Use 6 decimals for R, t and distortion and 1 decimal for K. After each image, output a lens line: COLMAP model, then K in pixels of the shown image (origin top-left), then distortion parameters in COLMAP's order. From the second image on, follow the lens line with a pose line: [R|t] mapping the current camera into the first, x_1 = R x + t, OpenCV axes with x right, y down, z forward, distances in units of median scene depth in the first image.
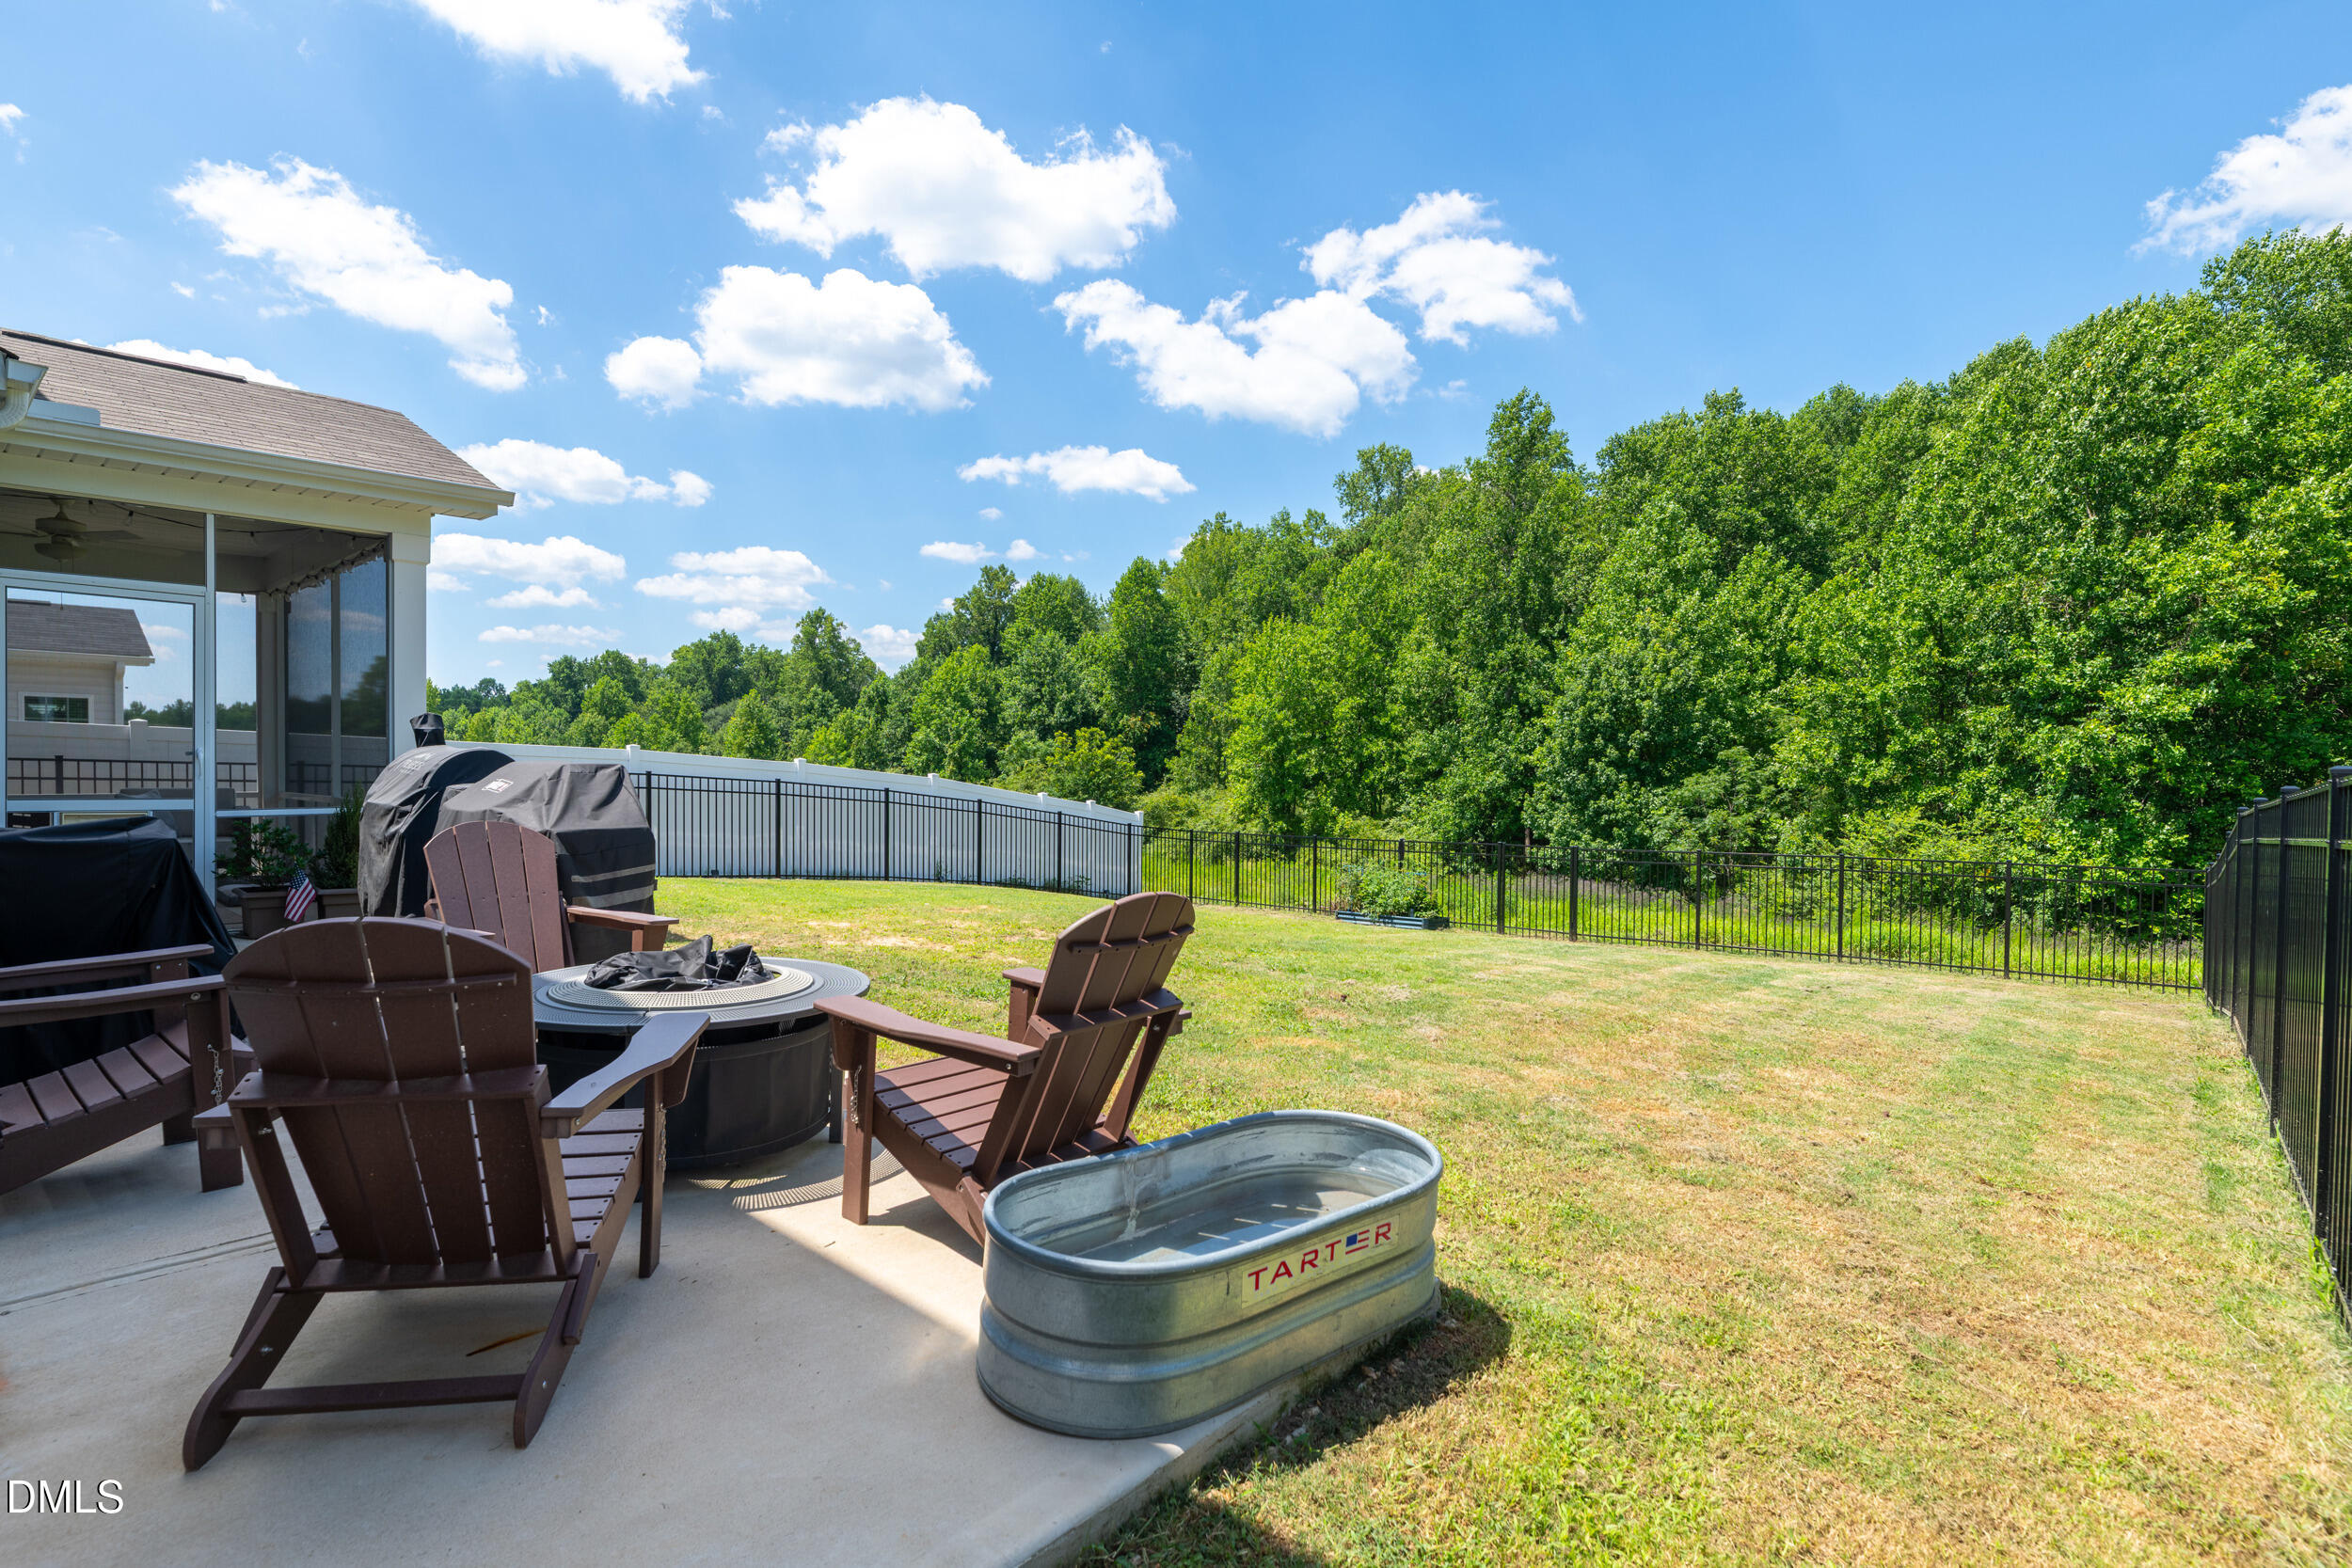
lens RADIAL K [[1204.8, 0, 1174.5], [0, 1204.8, 782.8], [0, 0, 1]] dist [-0.000867, -0.000222]
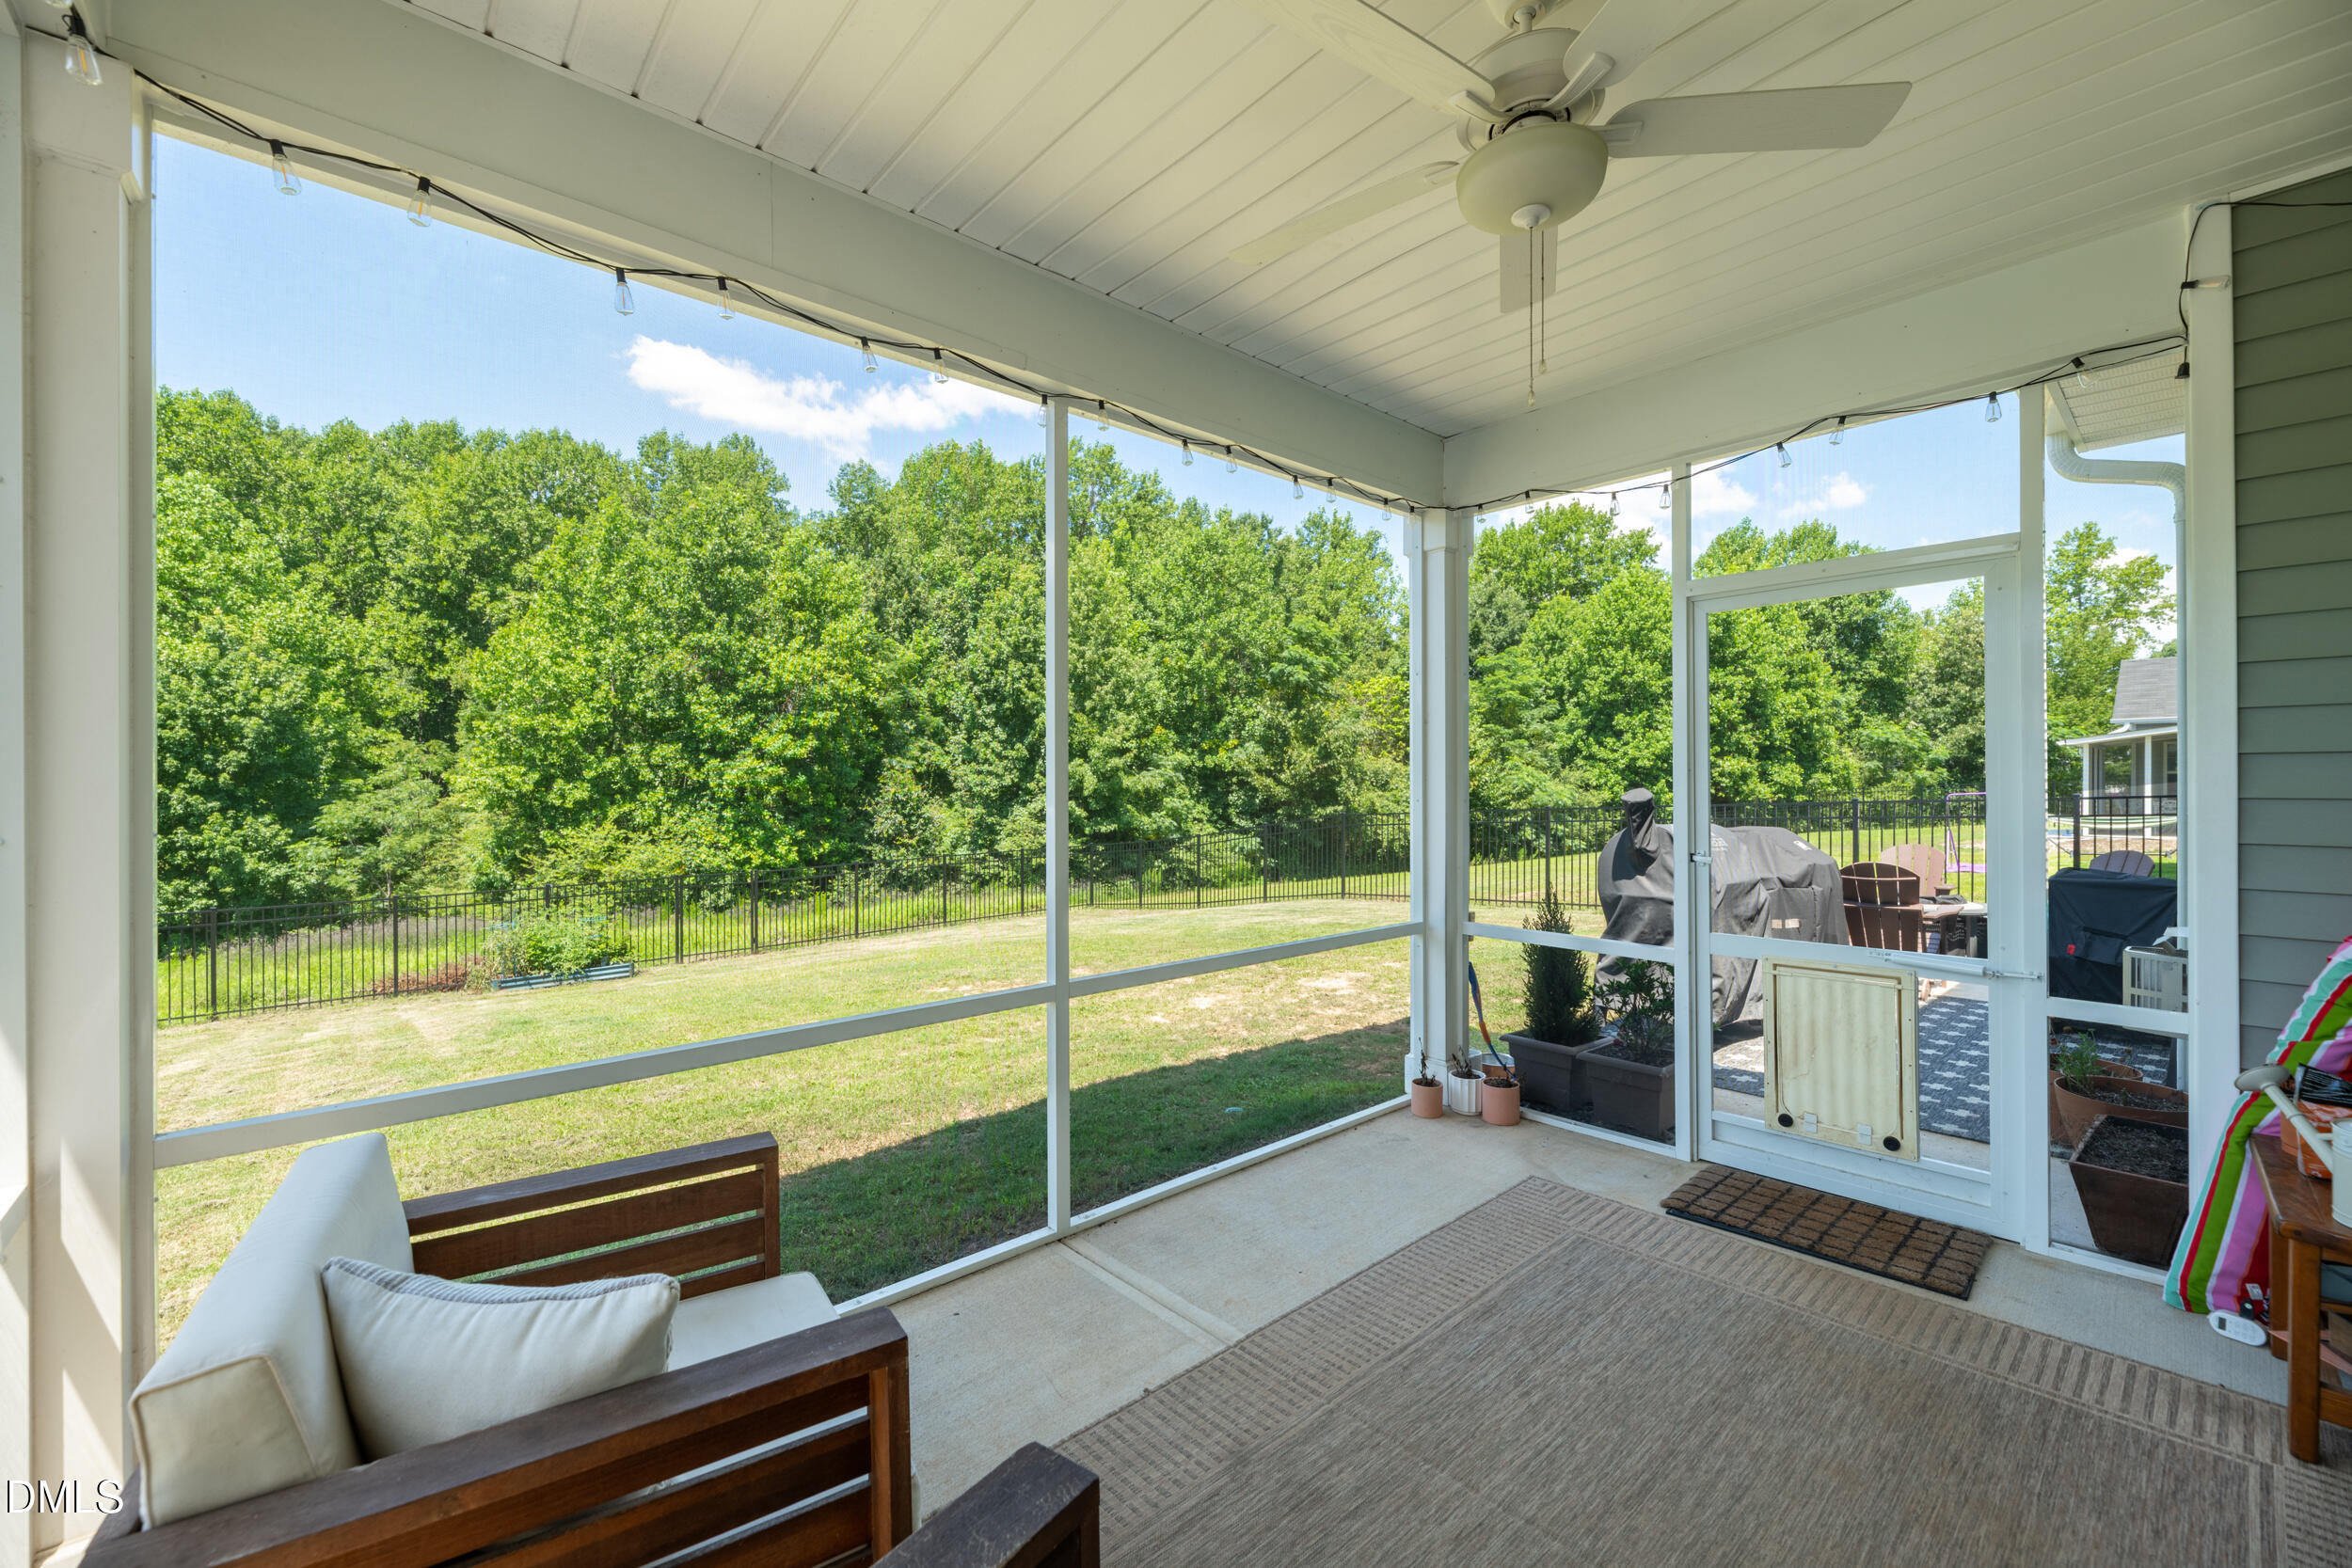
lens RADIAL K [[982.4, 0, 1181.4], [0, 982.4, 791.8], [0, 0, 1]] dist [0.003505, 0.000382]
pose [[0.049873, -0.012486, 0.998678, -0.375894], [0.021650, 0.999700, 0.011417, -0.010720], [-0.998521, 0.021052, 0.050128, 0.382594]]
